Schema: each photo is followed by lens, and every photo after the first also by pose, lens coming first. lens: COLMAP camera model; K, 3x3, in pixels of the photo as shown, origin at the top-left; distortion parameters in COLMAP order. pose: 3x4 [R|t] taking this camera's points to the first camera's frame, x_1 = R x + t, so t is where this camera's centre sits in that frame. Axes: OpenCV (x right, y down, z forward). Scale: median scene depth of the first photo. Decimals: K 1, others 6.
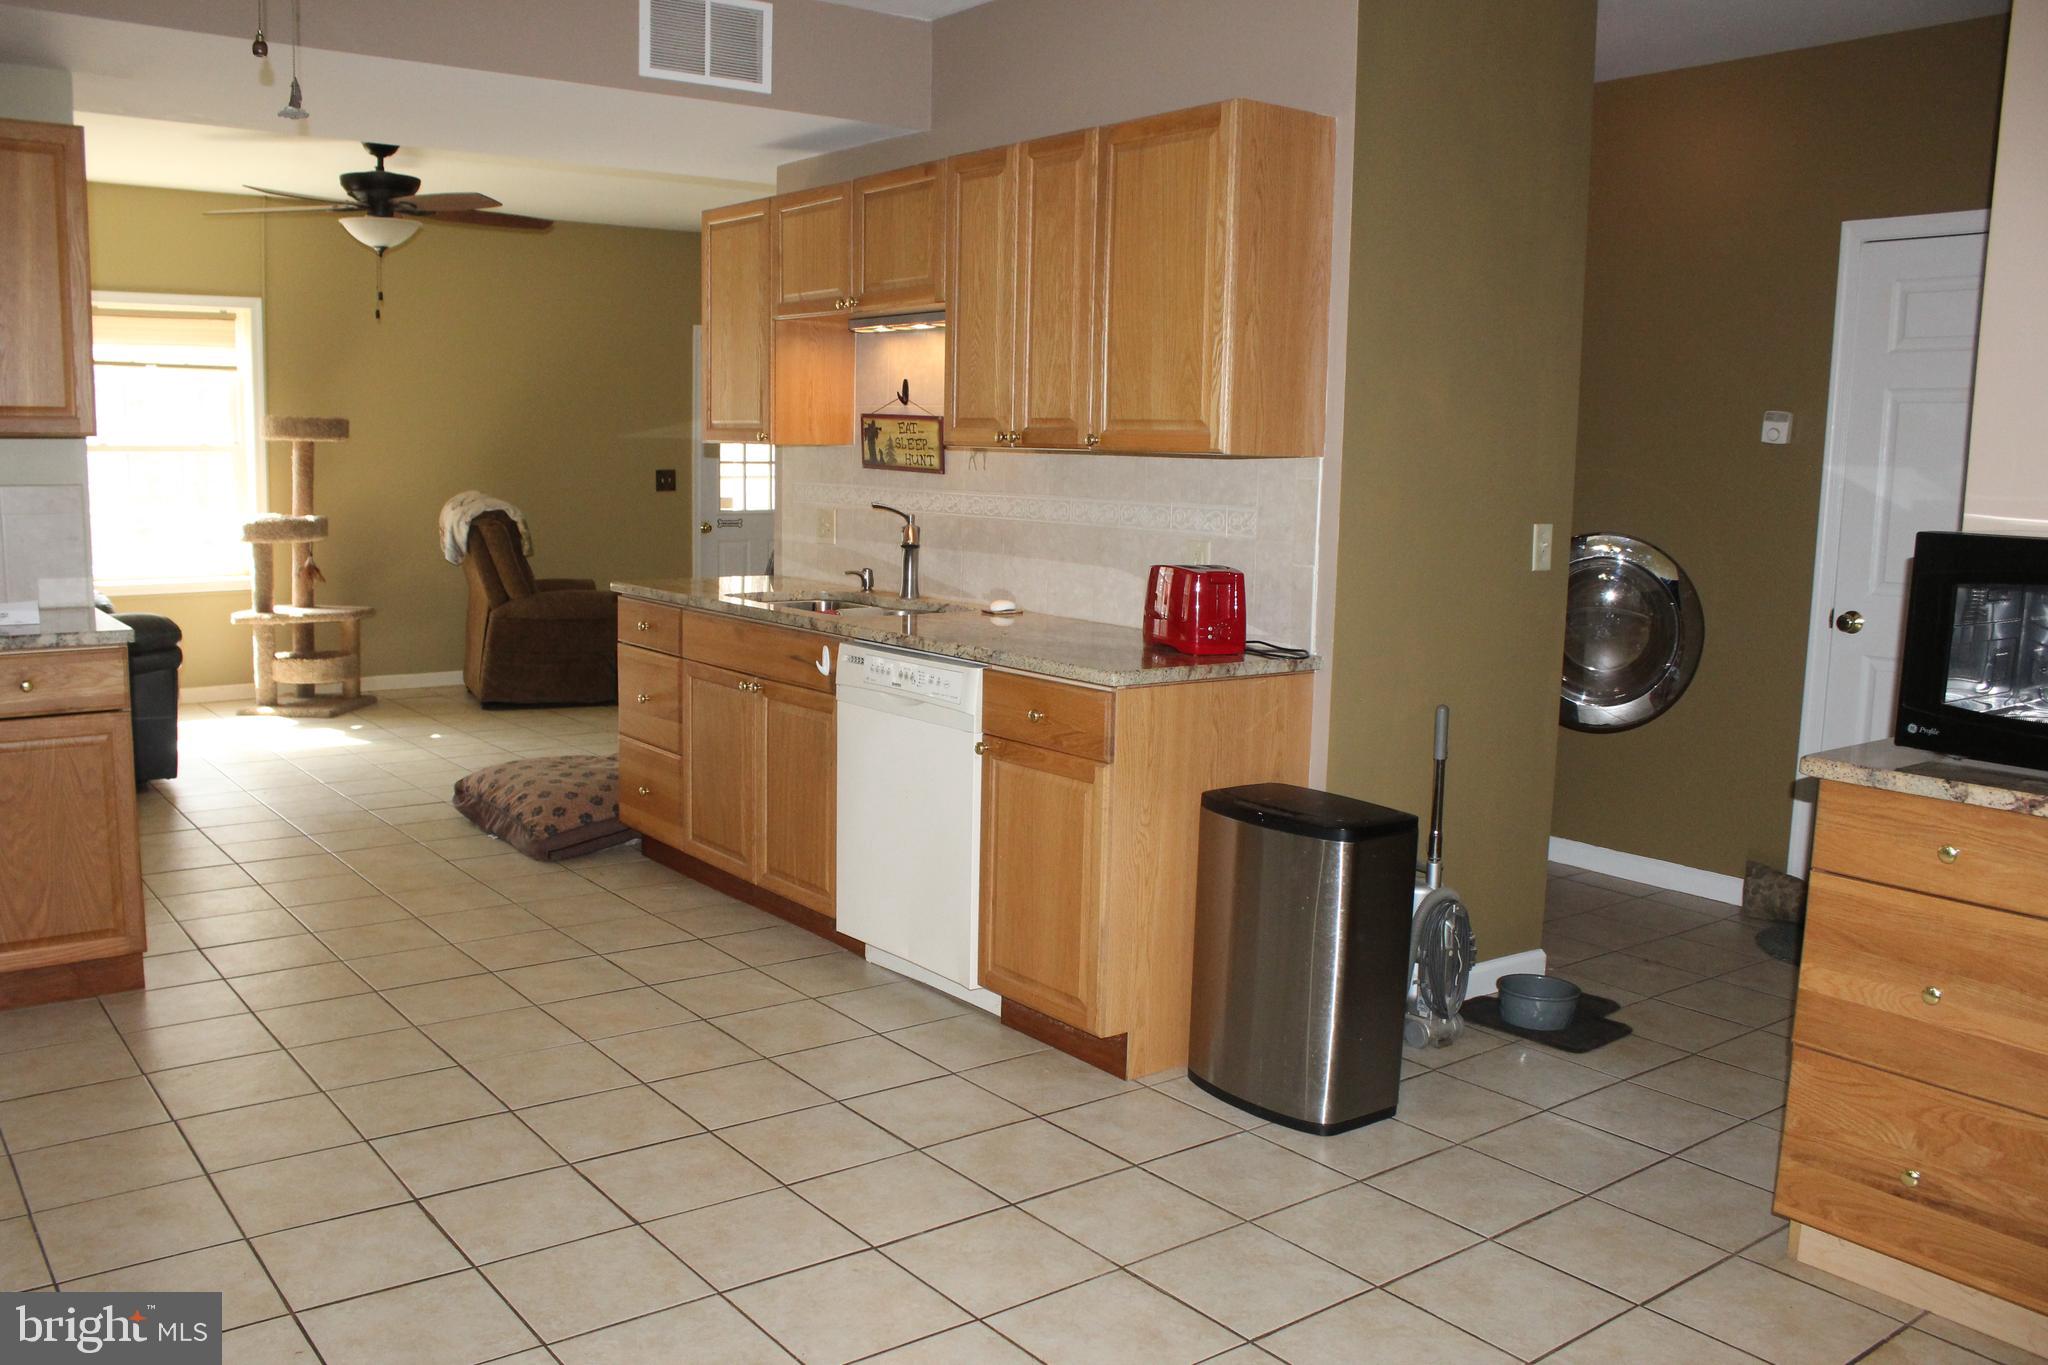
lens RADIAL K [[1719.2, 0, 1024.8], [0, 1719.2, 685.0], [0, 0, 1]] dist [-0.147738, 0.152016]
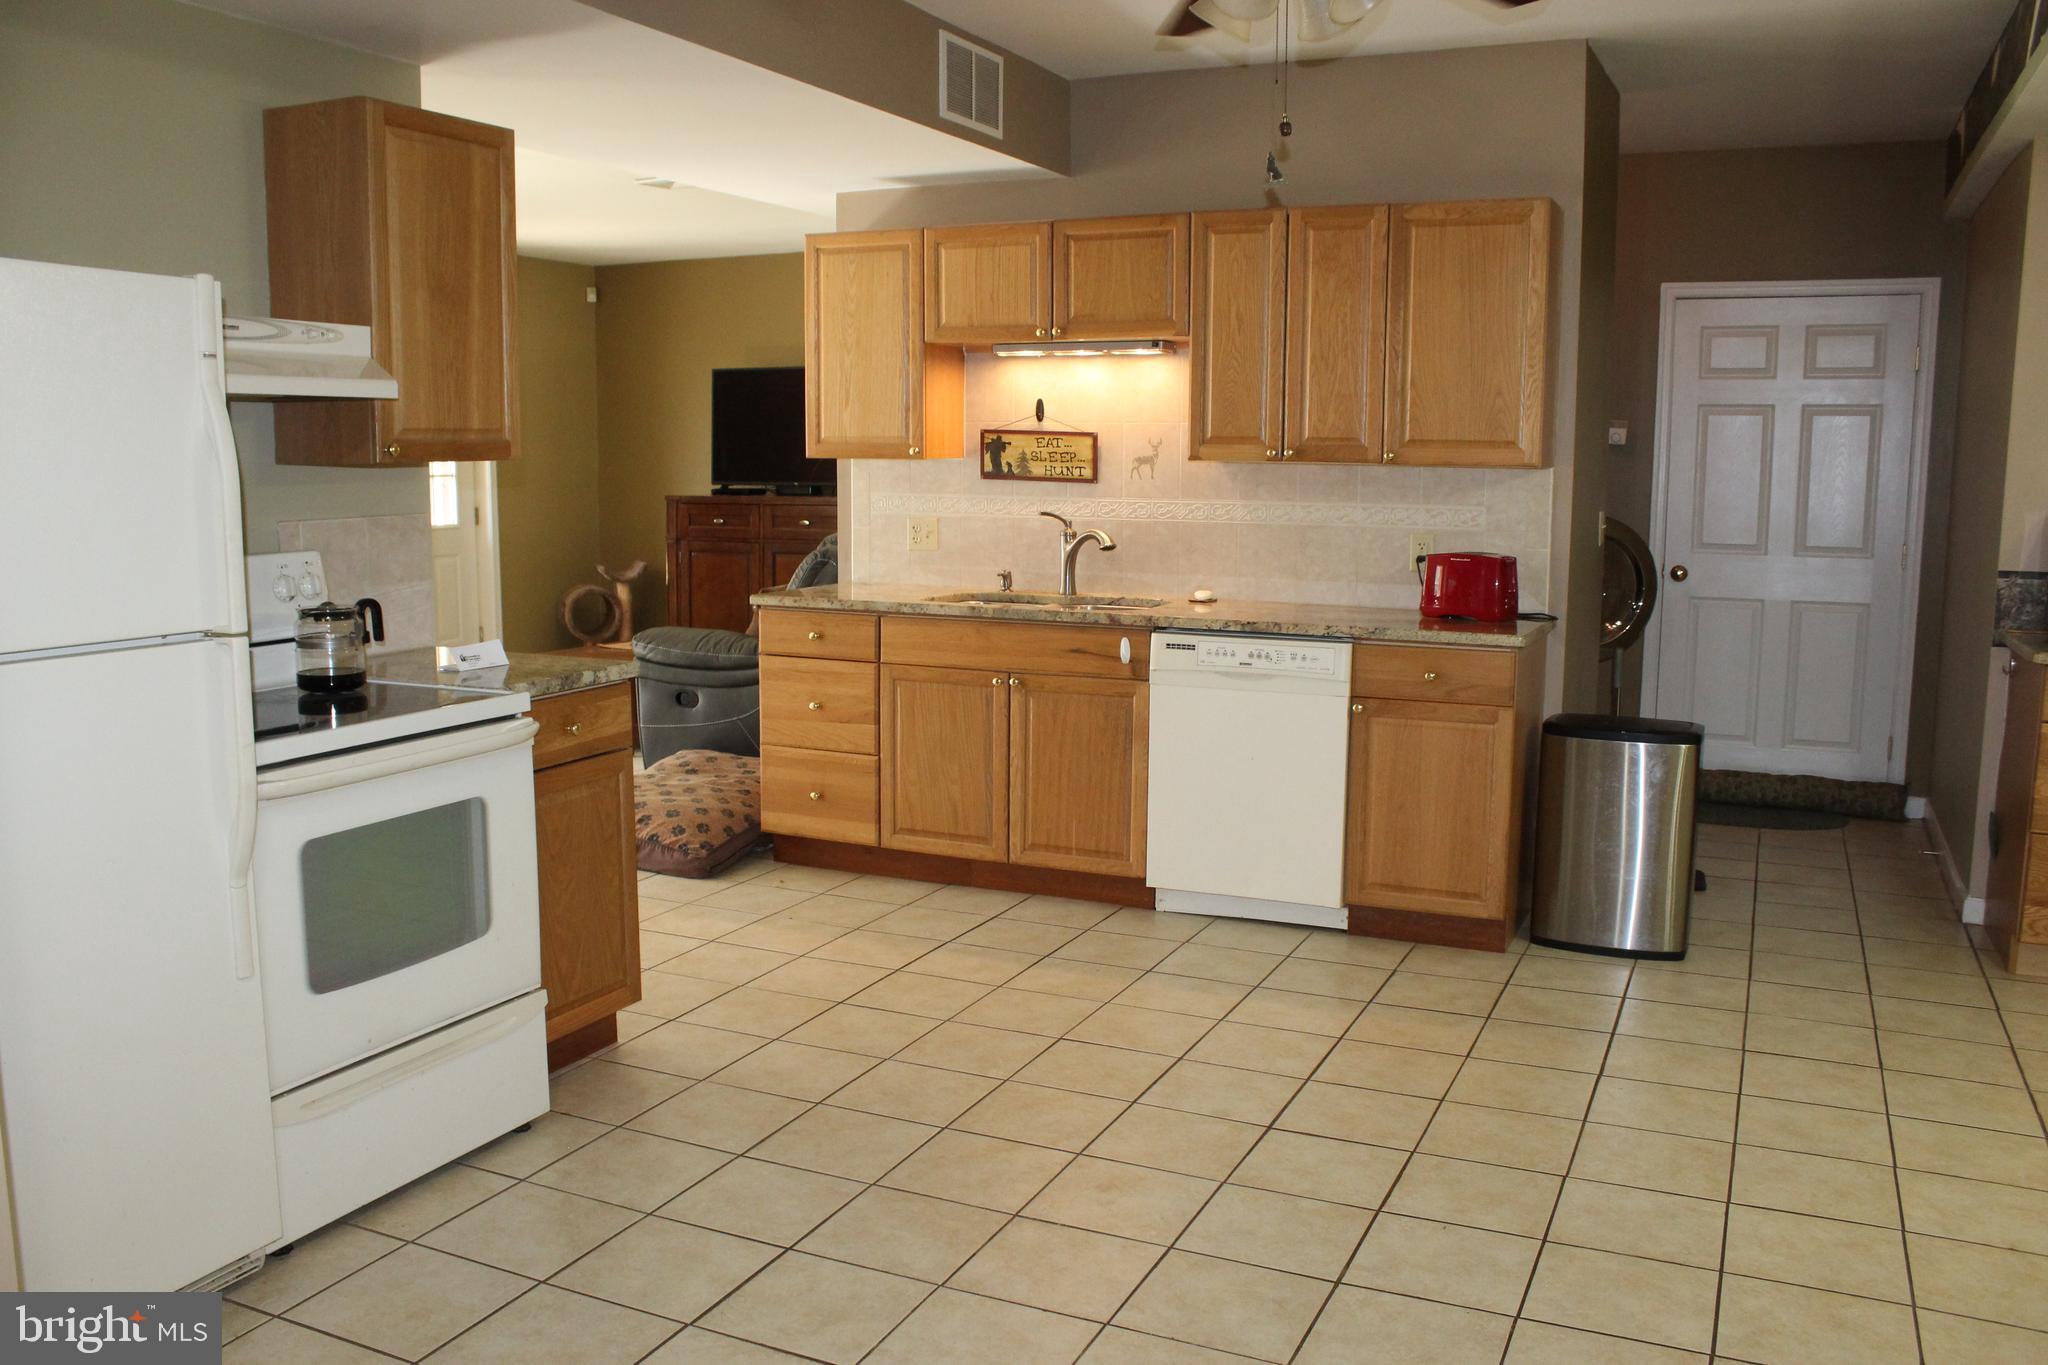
lens RADIAL K [[1719.2, 0, 974.8], [0, 1719.2, 688.8], [0, 0, 1]] dist [-0.147738, 0.152016]
pose [[0.884364, -0.081705, 0.459591, -0.691883], [0.077721, 0.996593, 0.027619, -0.026904], [-0.460282, 0.011294, 0.887701, 0.035908]]
